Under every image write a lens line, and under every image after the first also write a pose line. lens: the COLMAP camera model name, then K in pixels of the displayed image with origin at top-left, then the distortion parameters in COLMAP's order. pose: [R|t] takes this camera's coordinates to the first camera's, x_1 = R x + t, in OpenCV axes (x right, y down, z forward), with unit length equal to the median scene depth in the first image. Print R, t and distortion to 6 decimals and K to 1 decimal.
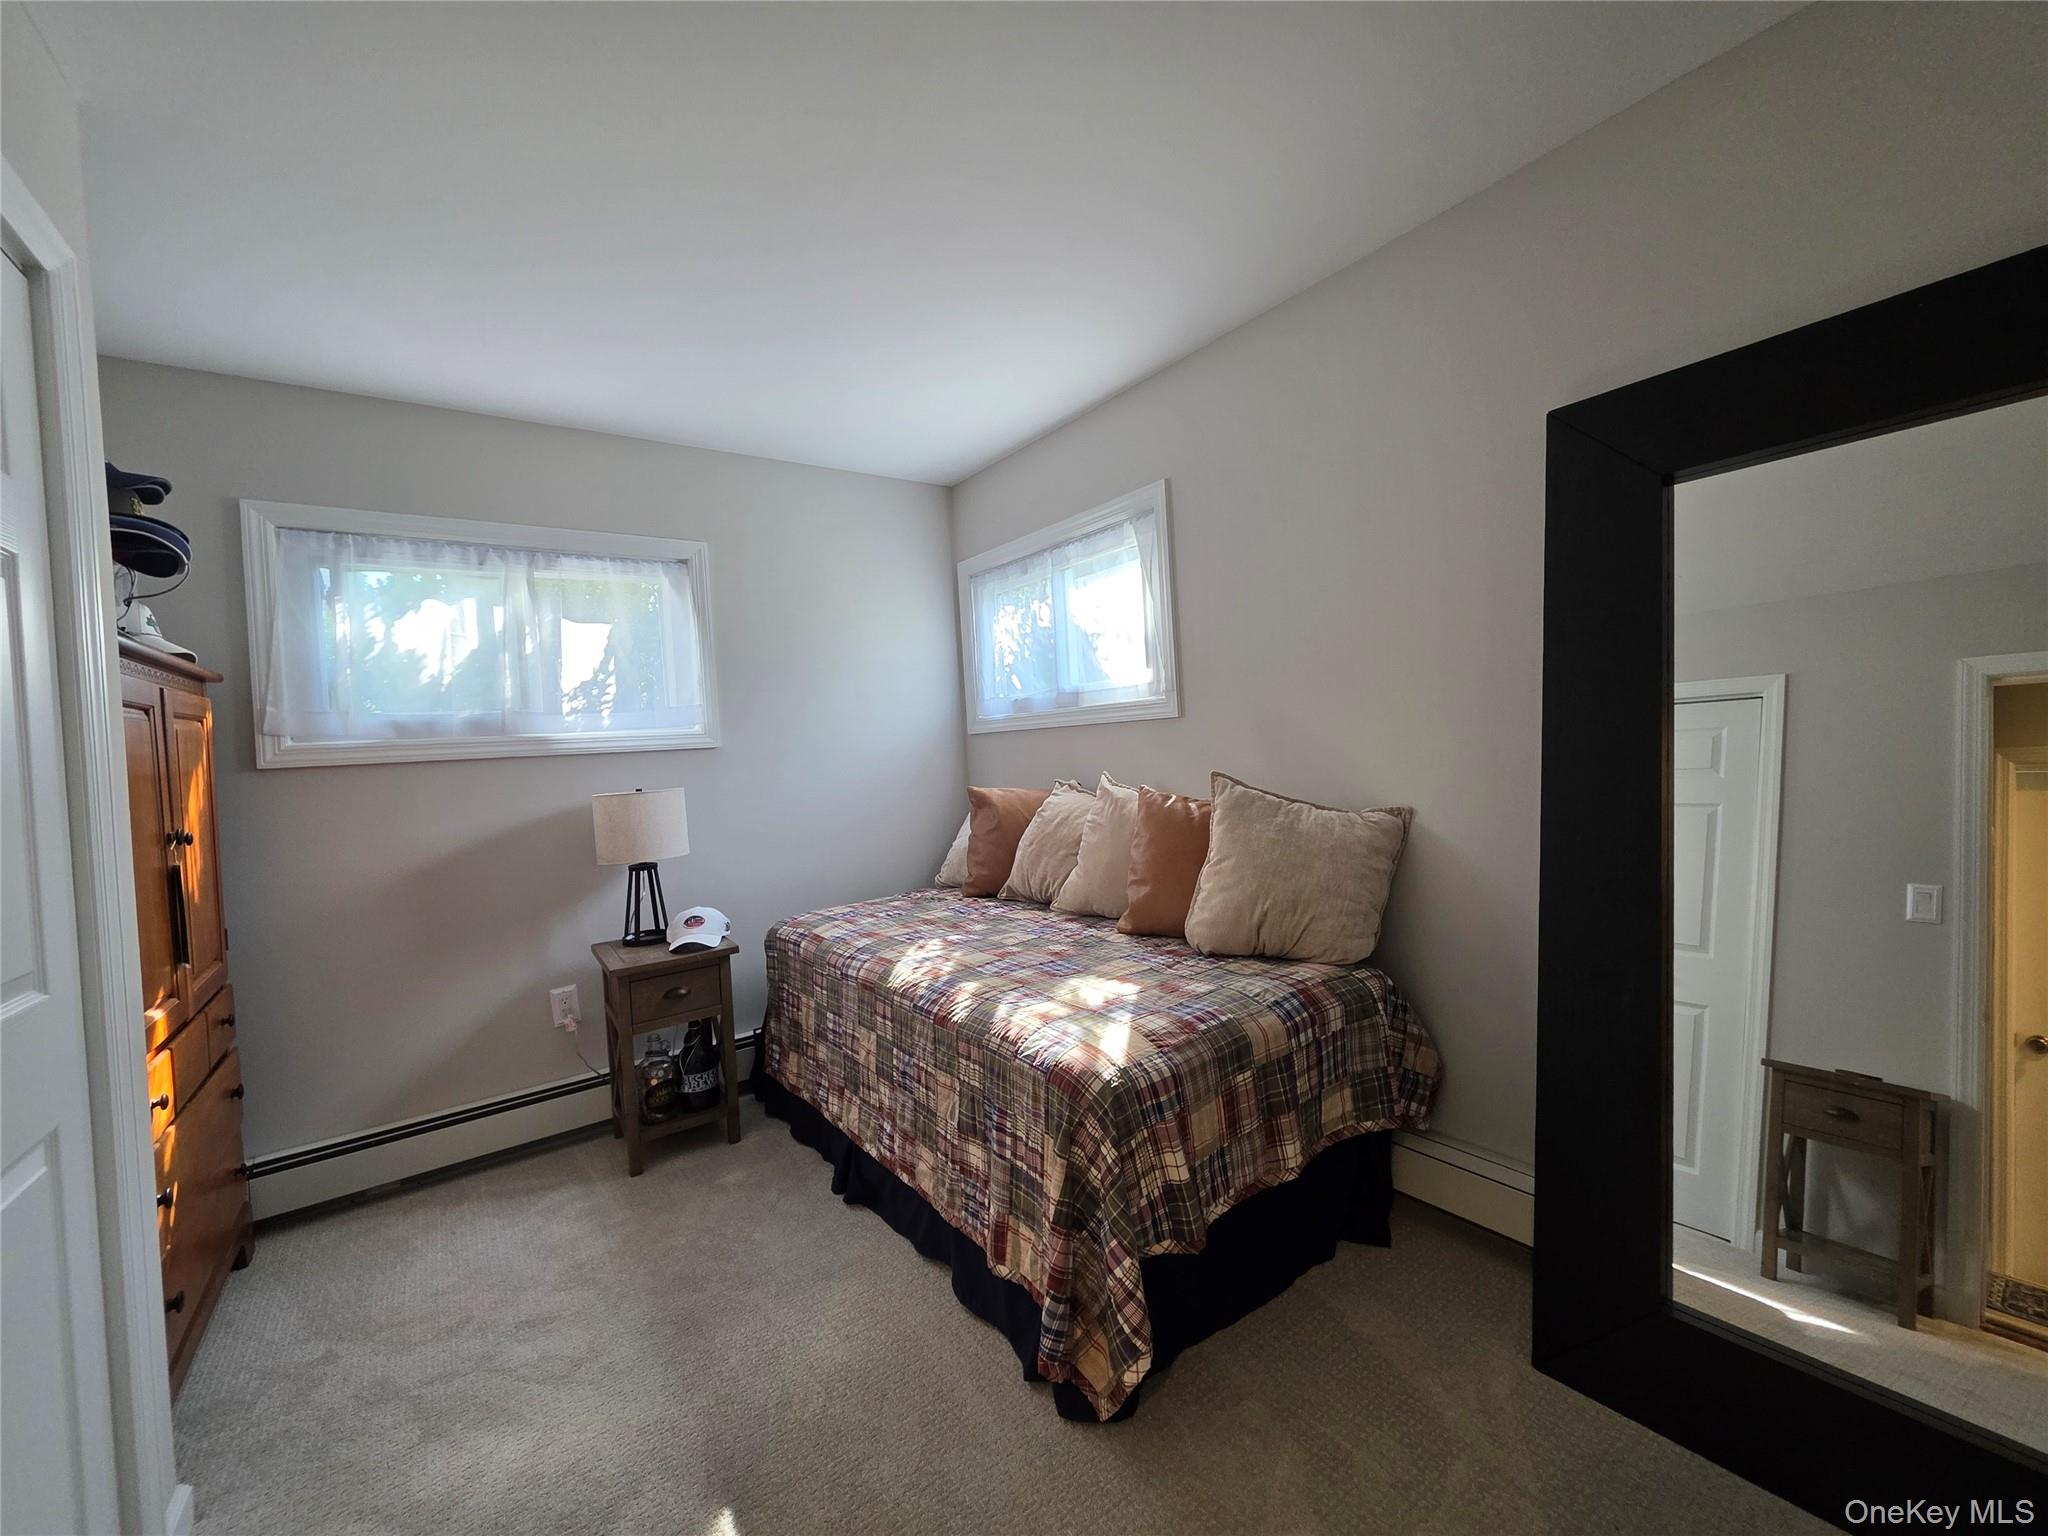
lens RADIAL K [[813.8, 0, 1025.8], [0, 813.8, 773.5], [0, 0, 1]] dist [0.002280, -0.000100]
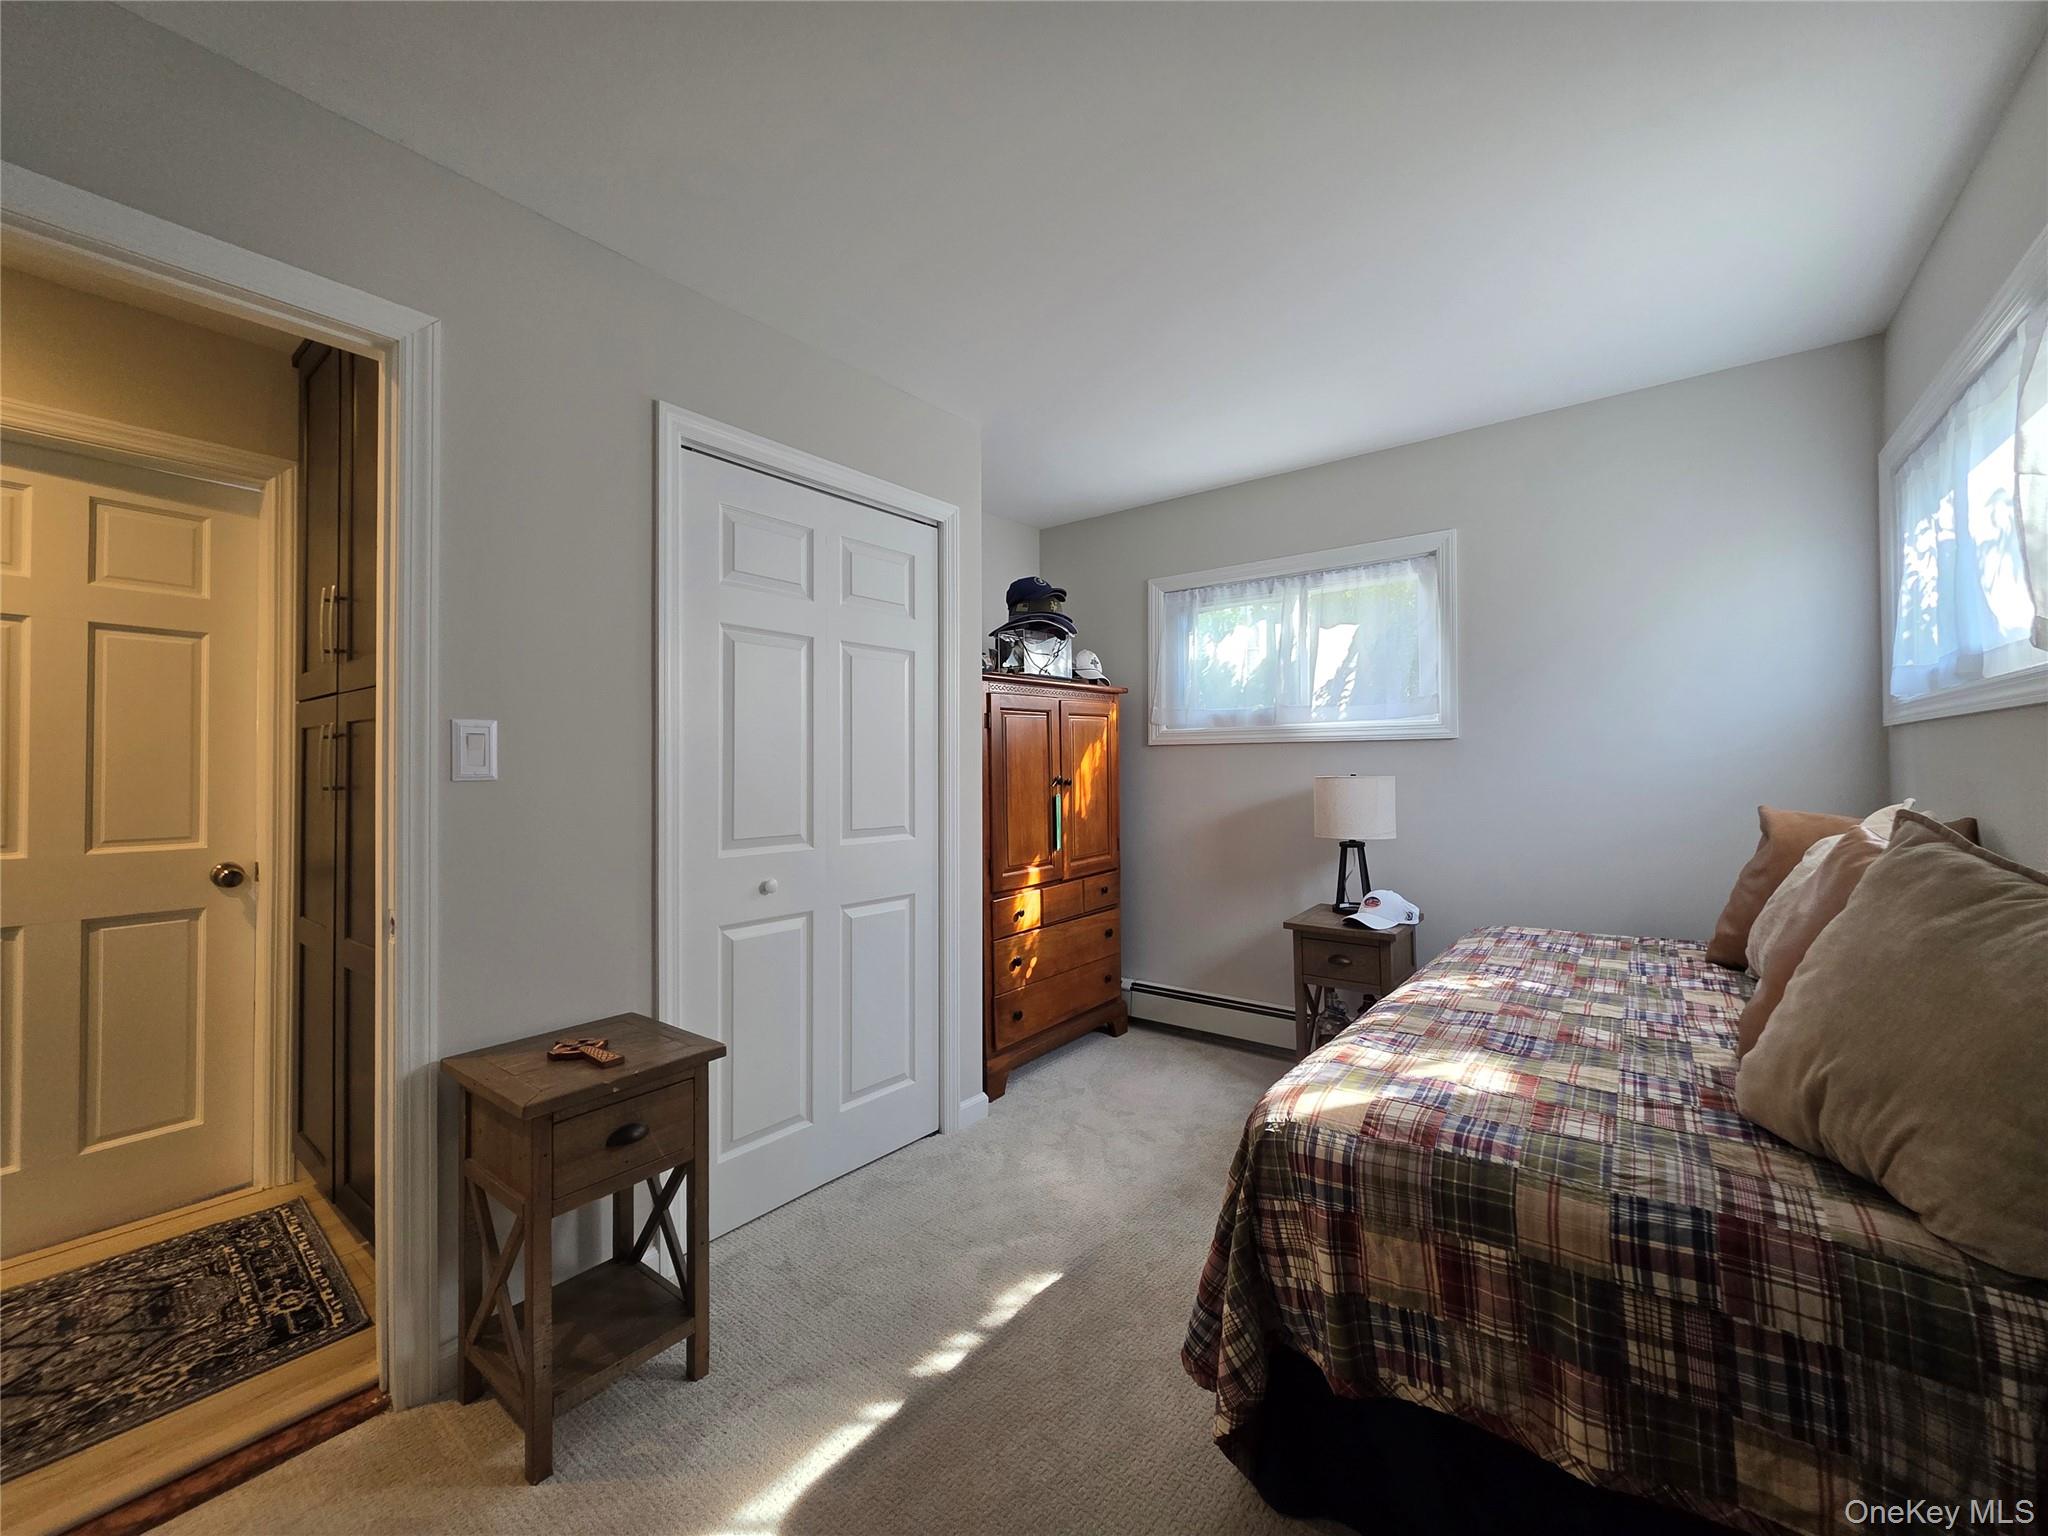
lens RADIAL K [[813.8, 0, 1025.8], [0, 813.8, 773.5], [0, 0, 1]] dist [0.002280, -0.000100]
pose [[0.282931, 0.066756, -0.956814, 0.646155], [-0.042778, 0.997461, 0.056943, -0.036488], [0.958186, 0.024819, 0.285068, 0.356842]]
